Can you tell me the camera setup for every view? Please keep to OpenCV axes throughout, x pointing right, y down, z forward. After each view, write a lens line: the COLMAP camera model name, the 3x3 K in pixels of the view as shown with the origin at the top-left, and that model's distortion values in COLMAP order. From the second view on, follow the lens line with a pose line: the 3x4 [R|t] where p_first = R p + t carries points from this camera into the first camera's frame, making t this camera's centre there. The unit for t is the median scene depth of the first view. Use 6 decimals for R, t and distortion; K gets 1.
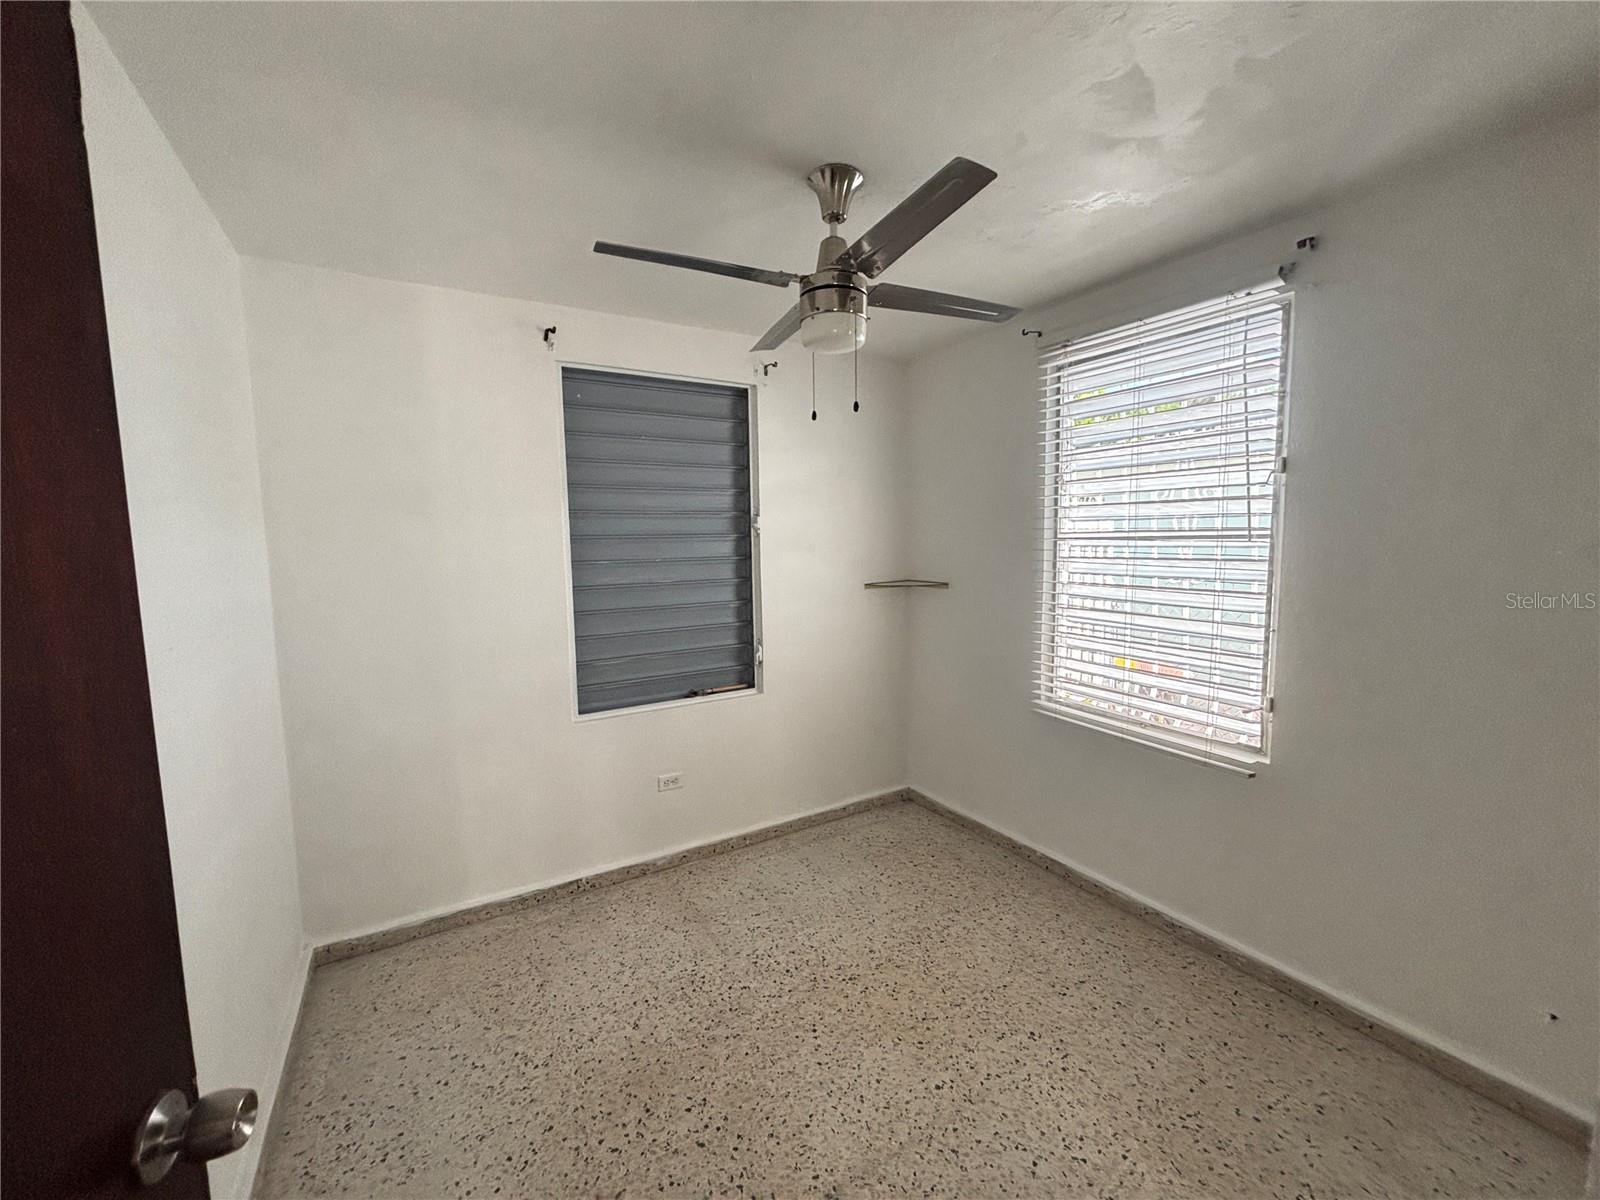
lens RADIAL K [[647.7, 0, 800.0], [0, 647.7, 600.0], [0, 0, 1]] dist [-0.000078, -0.000070]
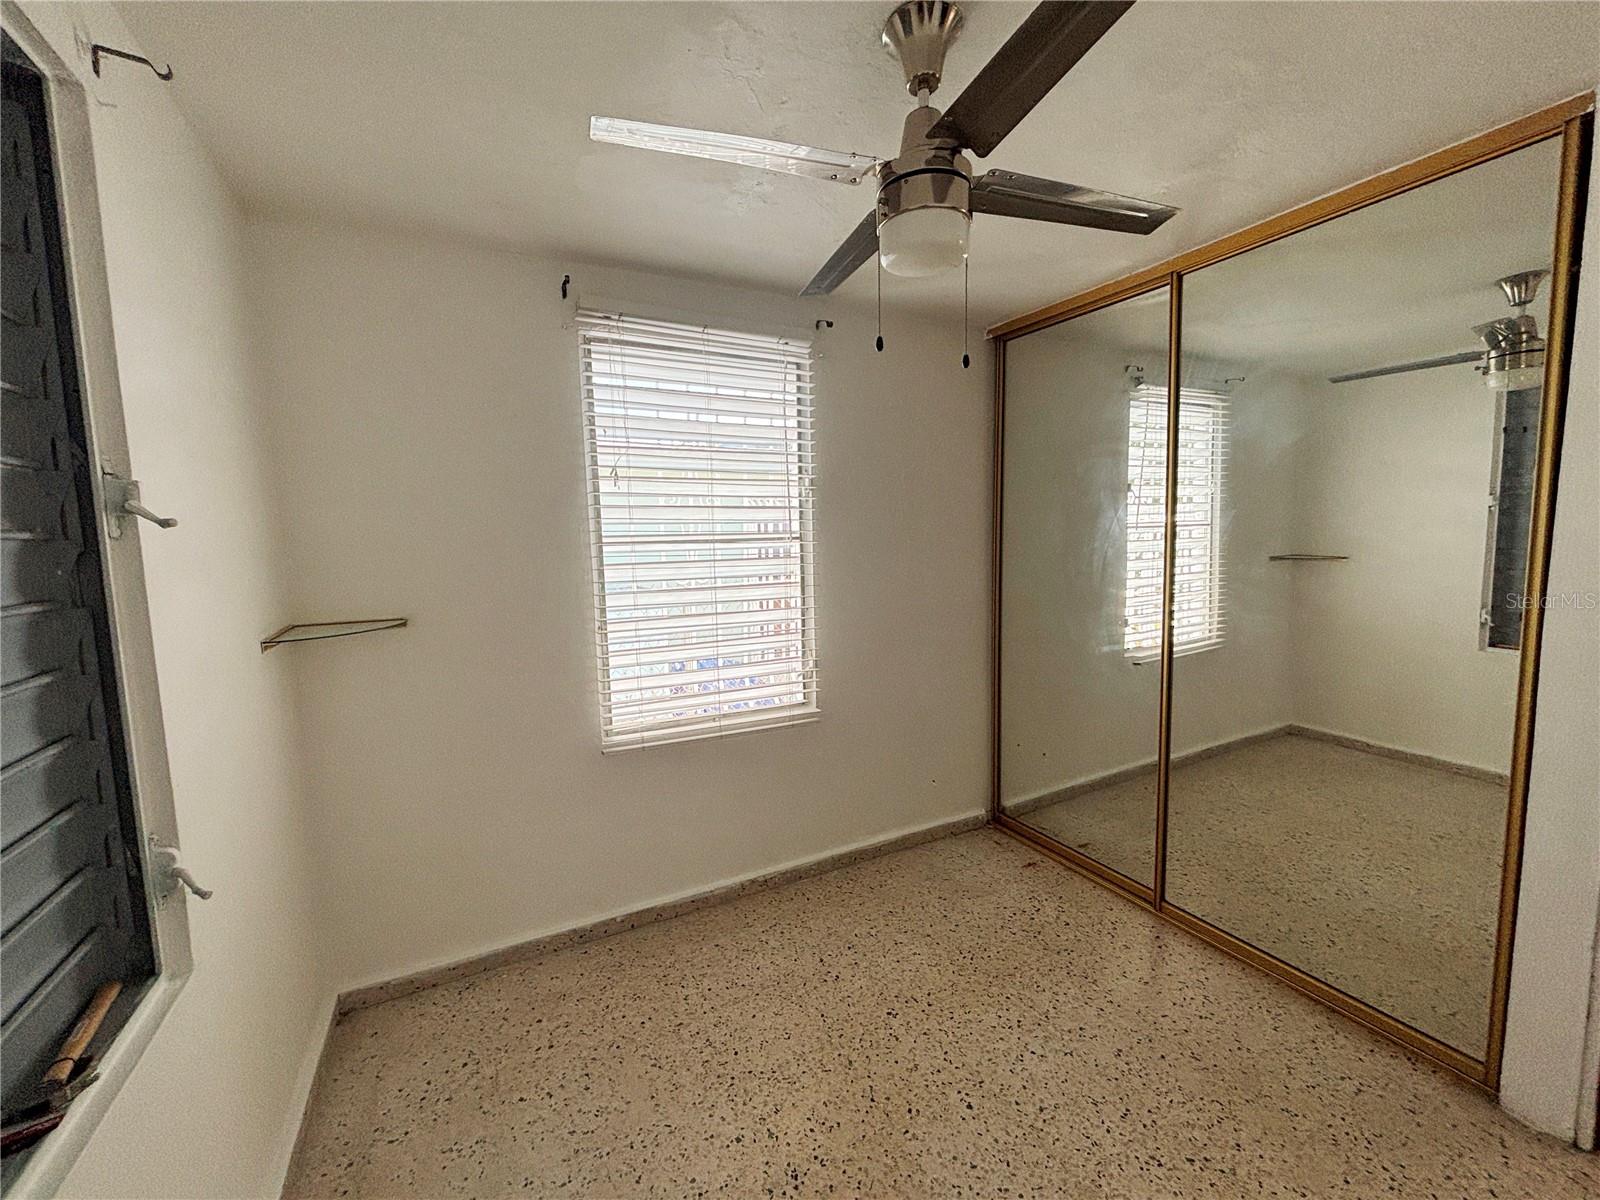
lens RADIAL K [[647.7, 0, 800.0], [0, 647.7, 600.0], [0, 0, 1]] dist [-0.000078, -0.000070]
pose [[0.064476, -0.085951, 0.994211, -0.510770], [0.119217, 0.989812, 0.077839, -0.066645], [-0.990773, 0.113508, 0.074066, 0.811450]]
